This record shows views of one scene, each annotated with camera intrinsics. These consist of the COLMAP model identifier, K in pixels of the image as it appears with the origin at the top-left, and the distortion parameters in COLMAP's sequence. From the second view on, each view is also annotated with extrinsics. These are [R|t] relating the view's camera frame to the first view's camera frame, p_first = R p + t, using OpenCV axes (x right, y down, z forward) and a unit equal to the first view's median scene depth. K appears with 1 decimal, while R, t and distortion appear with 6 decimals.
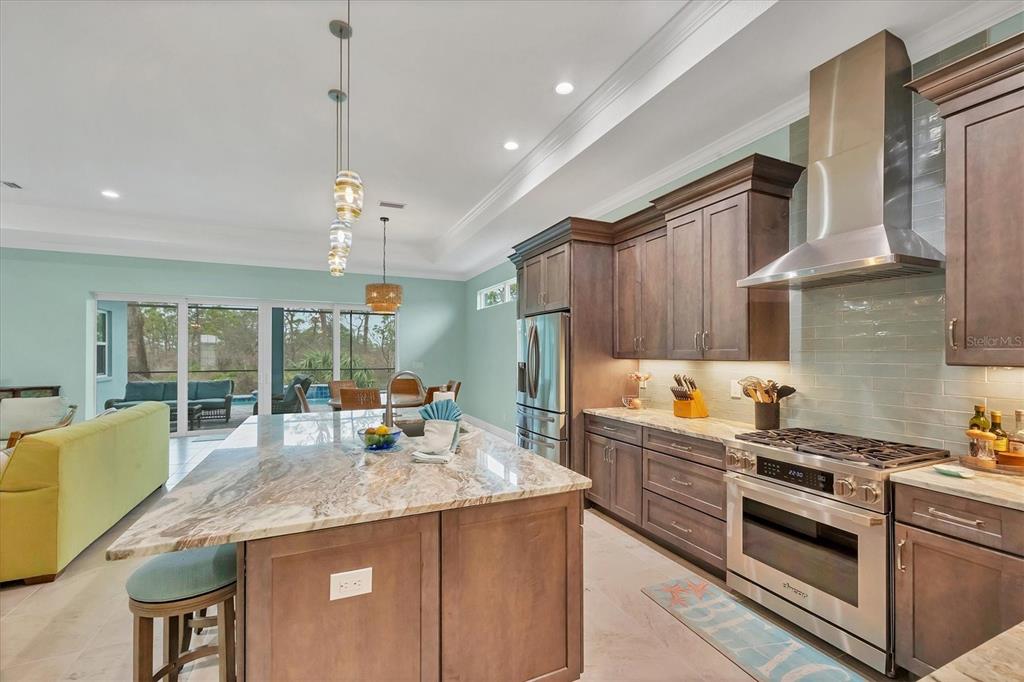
lens RADIAL K [[432.5, 0, 512.4], [0, 432.5, 350.3], [0, 0, 1]] dist [-0.001114, 0.000532]
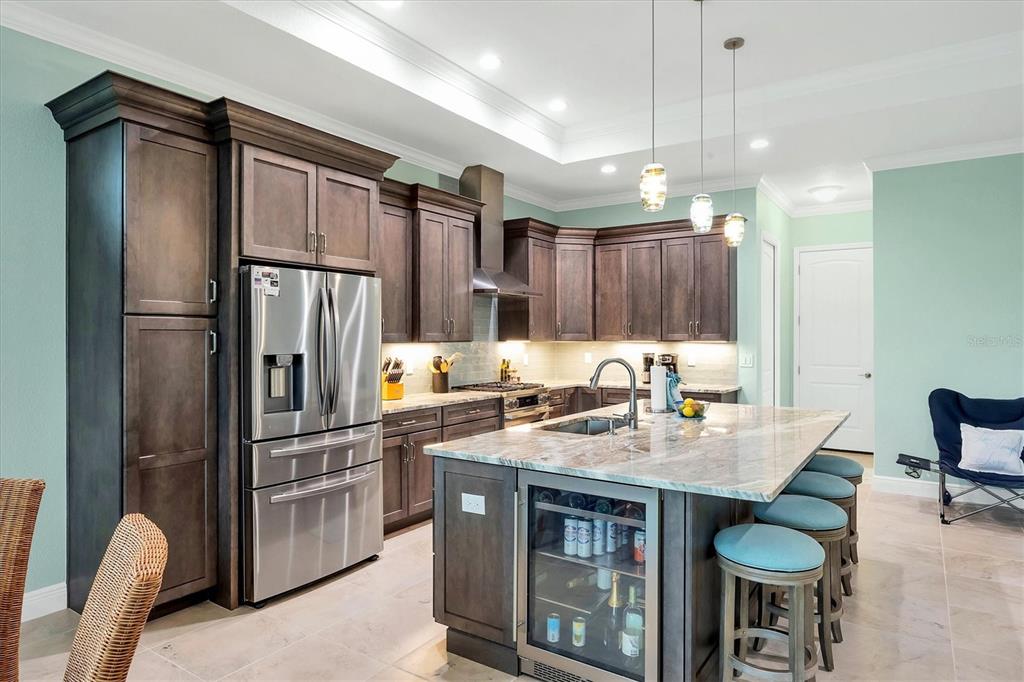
lens RADIAL K [[609.0, 0, 518.4], [0, 609.0, 337.9], [0, 0, 1]] dist [0.003720, 0.000950]
pose [[-0.533164, -0.004926, 0.845997, -1.032759], [-0.007444, 0.999972, 0.001131, 0.007727], [-0.845979, -0.005695, -0.533186, 1.620683]]
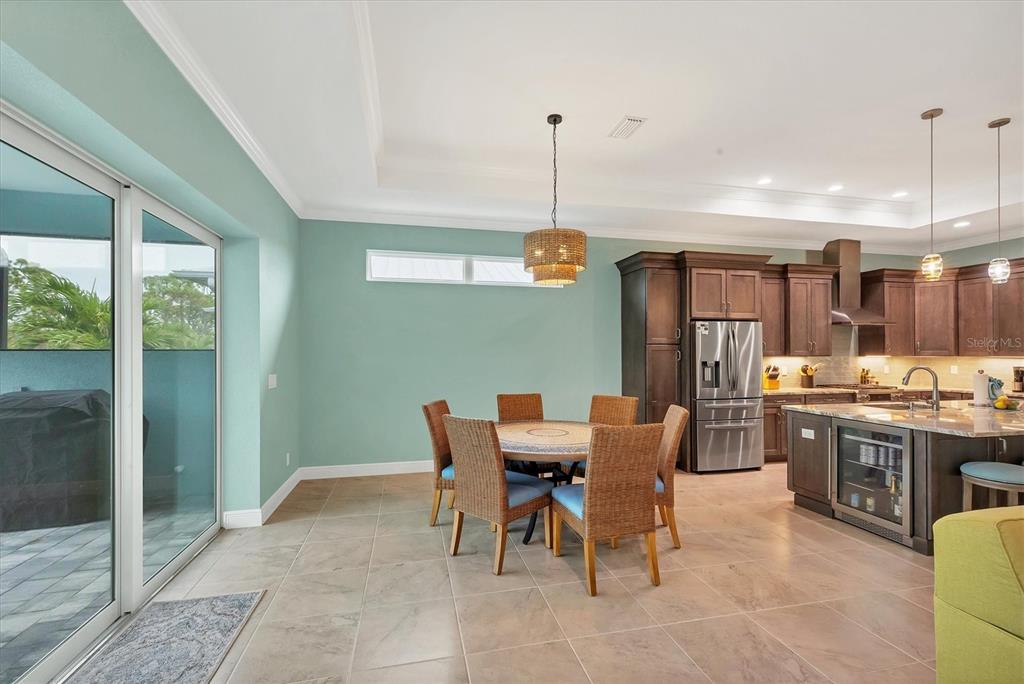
lens RADIAL K [[432.5, 0, 509.4], [0, 432.5, 349.2], [0, 0, 1]] dist [-0.001114, 0.000532]
pose [[0.210485, 0.003406, 0.977591, -1.644823], [-0.005573, 0.999982, -0.002284, 0.003333], [-0.977581, -0.004967, 0.210500, 1.790727]]
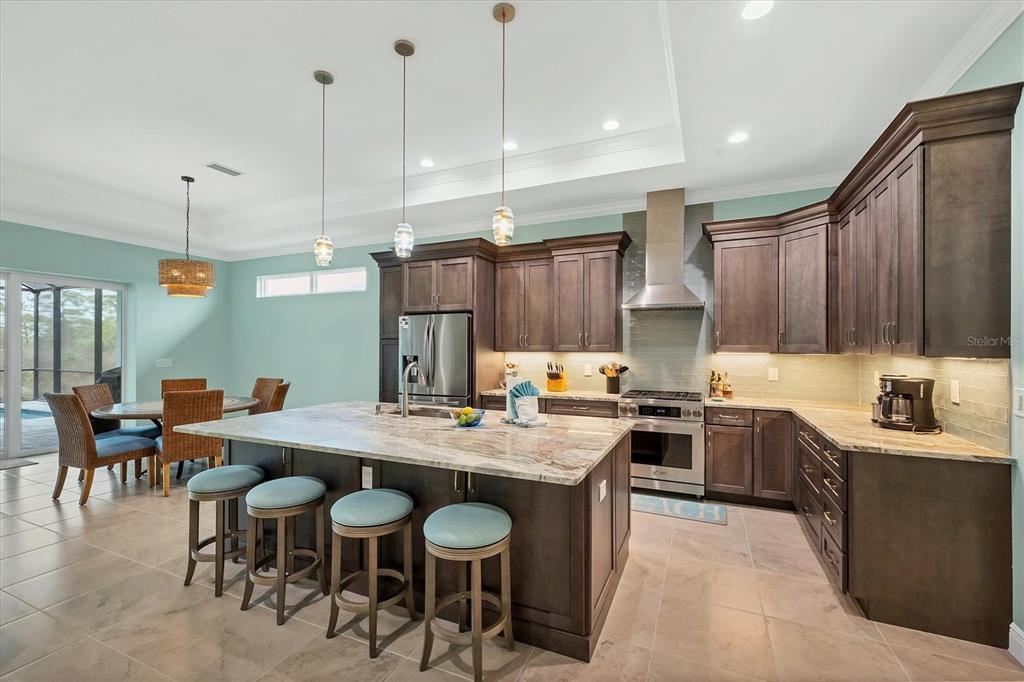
lens RADIAL K [[432.5, 0, 514.7], [0, 432.5, 342.9], [0, 0, 1]] dist [-0.001114, 0.000532]
pose [[0.747741, 0.007377, 0.663950, -0.715611], [-0.004676, 0.999972, -0.005844, 0.001135], [-0.663974, 0.001265, 0.747755, 0.006424]]
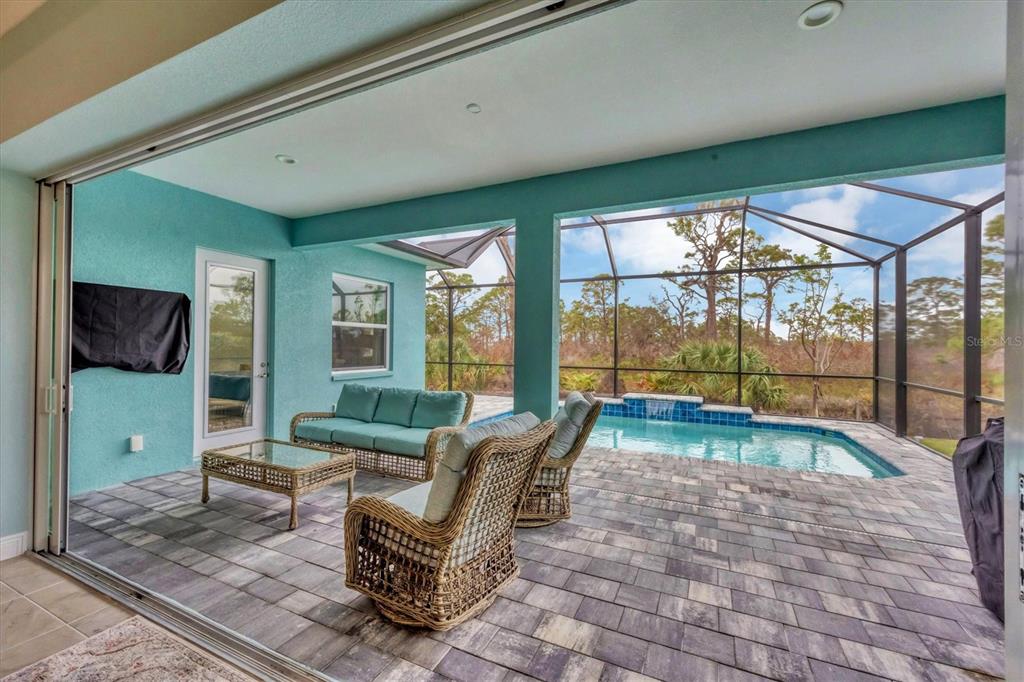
lens RADIAL K [[432.5, 0, 512.8], [0, 432.5, 338.7], [0, 0, 1]] dist [-0.001114, 0.000532]
pose [[0.652731, -0.002416, -0.757586, -0.804121], [-0.006972, 0.999933, -0.009195, 0.036562], [0.757558, 0.011284, 0.652671, 2.376970]]
